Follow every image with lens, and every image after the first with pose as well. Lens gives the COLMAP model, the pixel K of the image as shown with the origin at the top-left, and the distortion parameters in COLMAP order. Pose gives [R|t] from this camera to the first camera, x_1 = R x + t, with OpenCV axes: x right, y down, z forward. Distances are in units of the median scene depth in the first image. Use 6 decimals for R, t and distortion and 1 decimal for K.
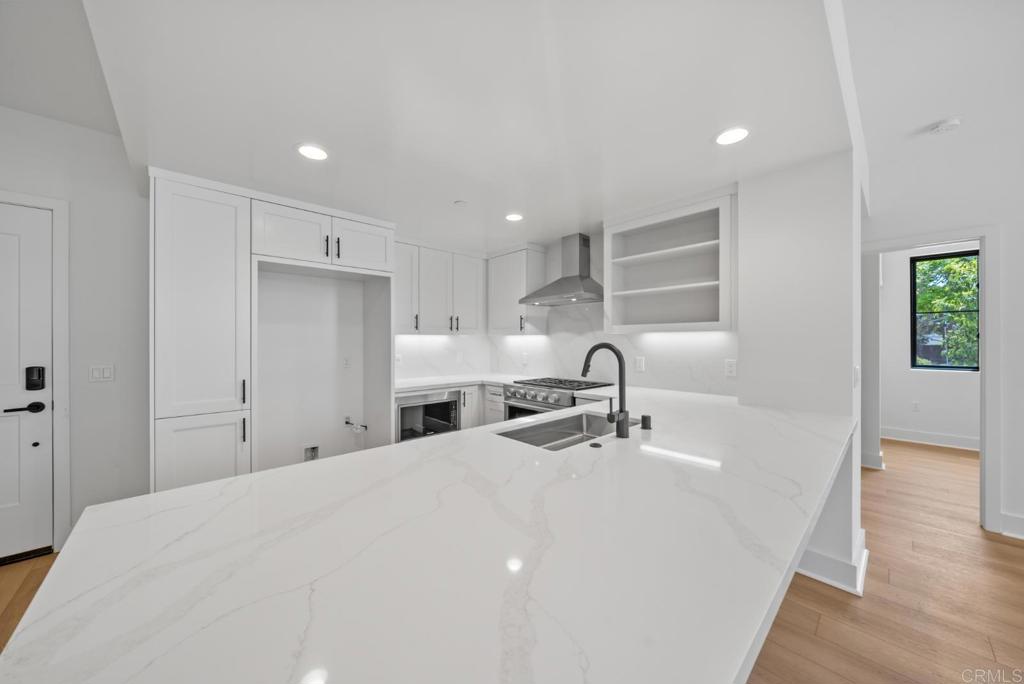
lens RADIAL K [[354.7, 0, 511.0], [0, 354.7, 341.1], [0, 0, 1]] dist [-0.005706, -0.000029]
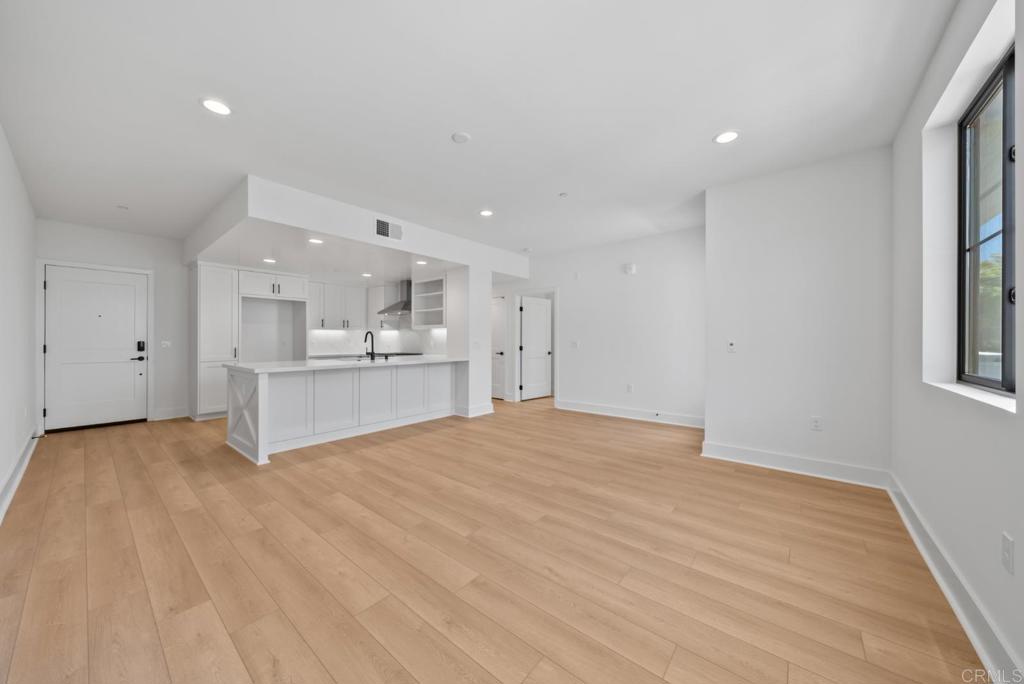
lens RADIAL K [[356.3, 0, 509.0], [0, 356.3, 341.0], [0, 0, 1]] dist [-0.001231, -0.000023]
pose [[0.991814, 0.001150, 0.127686, 0.566152], [-0.001562, 0.999994, 0.003121, 0.042053], [-0.127681, -0.003295, 0.991810, -1.204920]]
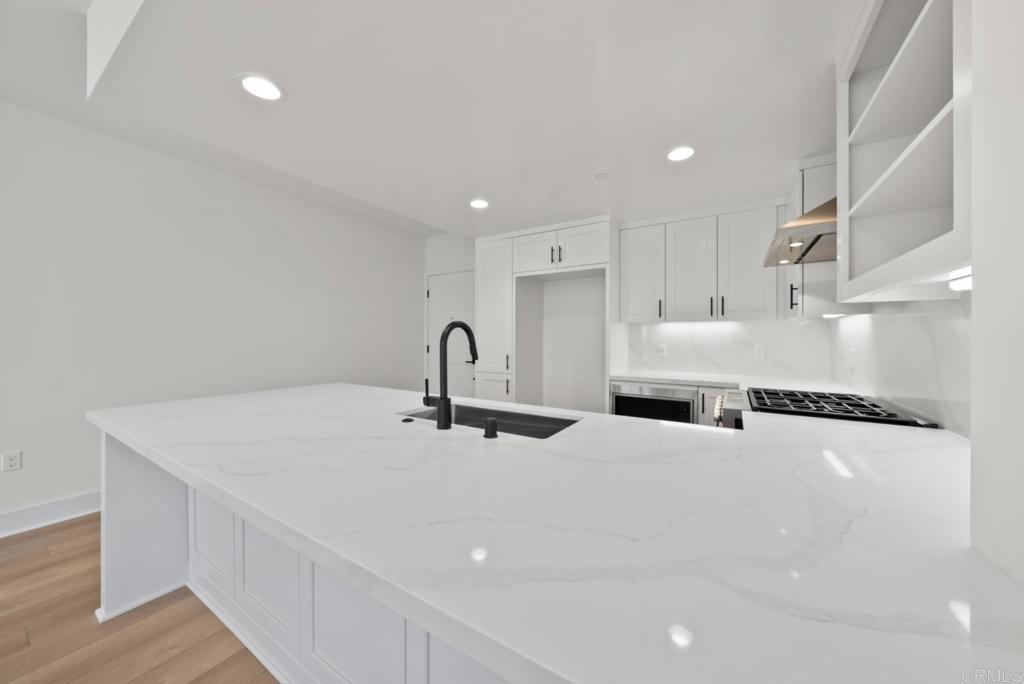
lens RADIAL K [[356.5, 0, 509.1], [0, 356.5, 337.2], [0, 0, 1]] dist [-0.003916, -0.000329]
pose [[0.258883, 0.001783, -0.965907, 0.596124], [-0.001633, 0.999998, 0.001408, 0.022325], [0.965907, 0.001213, 0.258885, 0.457571]]
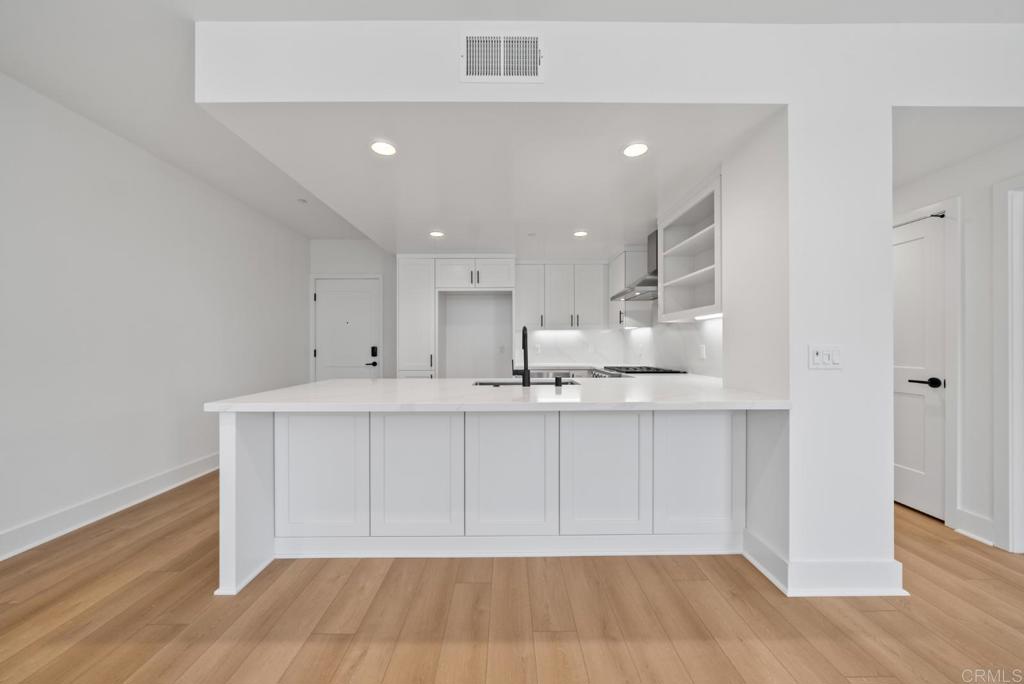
lens RADIAL K [[353.4, 0, 509.4], [0, 353.4, 343.4], [0, 0, 1]] dist [-0.003934, 0.000145]
pose [[0.738127, -0.003753, -0.674652, 0.645053], [0.002532, 0.999993, -0.002792, 0.043316], [0.674657, 0.000353, 0.738131, -0.094988]]
